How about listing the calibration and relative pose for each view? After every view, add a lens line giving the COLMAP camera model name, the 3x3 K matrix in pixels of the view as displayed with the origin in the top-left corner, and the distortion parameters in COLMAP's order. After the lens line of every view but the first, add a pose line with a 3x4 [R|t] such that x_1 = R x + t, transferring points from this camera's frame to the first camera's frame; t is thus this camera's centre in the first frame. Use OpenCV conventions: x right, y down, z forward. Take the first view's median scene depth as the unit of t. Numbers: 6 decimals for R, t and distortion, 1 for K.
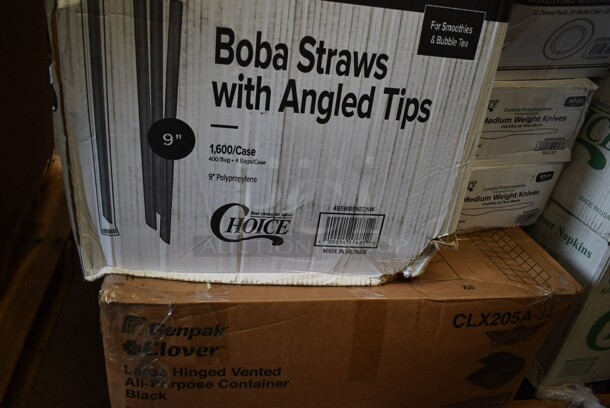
lens RADIAL K [[486.2, 0, 305.0], [0, 486.2, 204.0], [0, 0, 1]] dist [-0.012292, 0.014213]
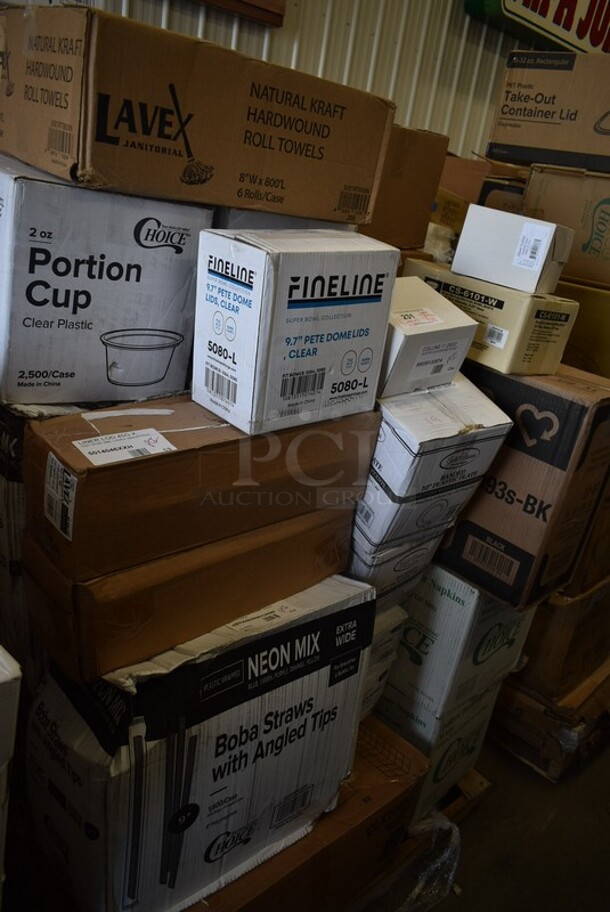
lens RADIAL K [[726.9, 0, 305.0], [0, 726.9, 456.0], [0, 0, 1]] dist [-0.012292, 0.014213]
pose [[0.845663, -0.196387, 0.496272, -0.668755], [0.215594, 0.976299, 0.018967, -0.903398], [-0.488235, 0.090954, 0.867960, -0.795377]]
